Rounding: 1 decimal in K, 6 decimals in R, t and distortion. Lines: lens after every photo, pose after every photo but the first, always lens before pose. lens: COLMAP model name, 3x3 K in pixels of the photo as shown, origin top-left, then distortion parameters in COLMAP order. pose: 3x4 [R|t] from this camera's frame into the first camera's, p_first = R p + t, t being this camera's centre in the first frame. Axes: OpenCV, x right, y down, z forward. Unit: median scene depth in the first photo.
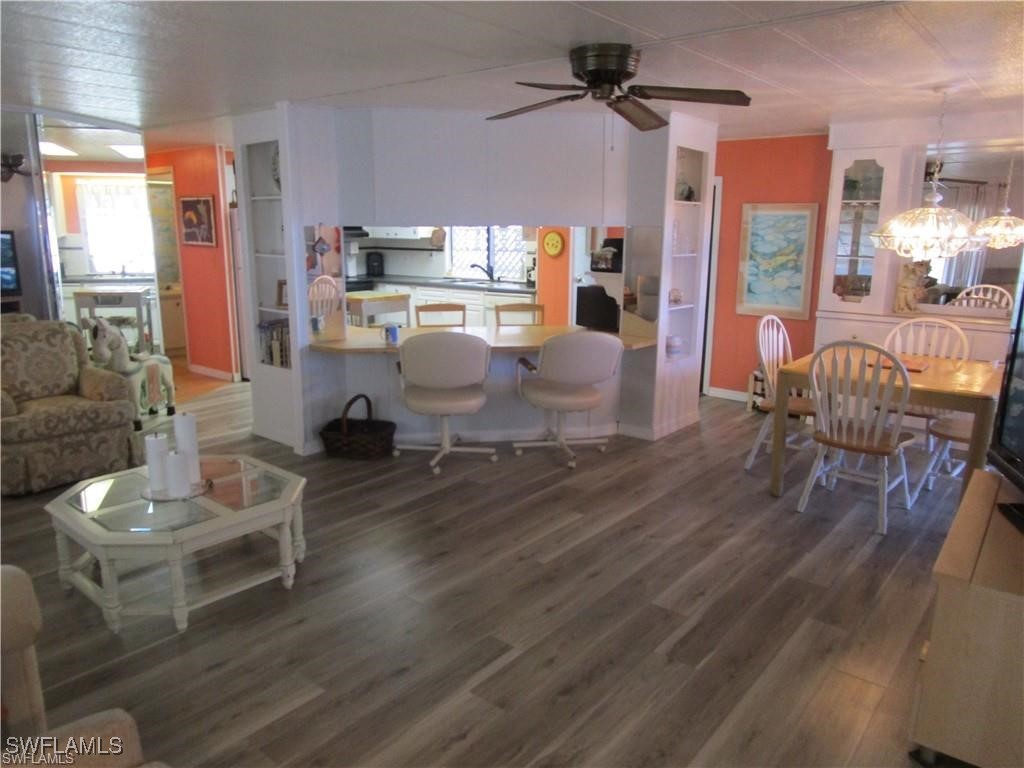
lens RADIAL K [[728.3, 0, 512.0], [0, 728.3, 384.0], [0, 0, 1]] dist [-0.007271, -0.001202]
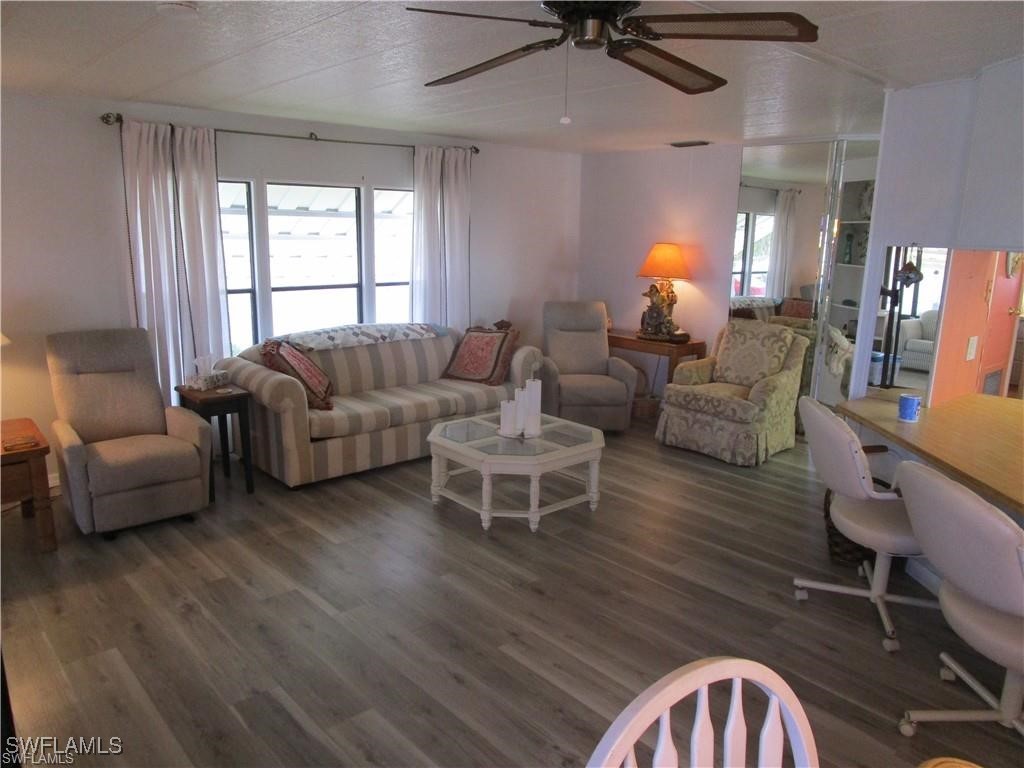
lens RADIAL K [[761.6, 0, 510.5], [0, 761.6, 396.7], [0, 0, 1]] dist [-0.004235, -0.002287]
pose [[-0.164222, 0.199623, -0.966013, 0.788417], [-0.234728, 0.943270, 0.234828, -0.214252], [0.958089, 0.265314, -0.108049, 1.011098]]
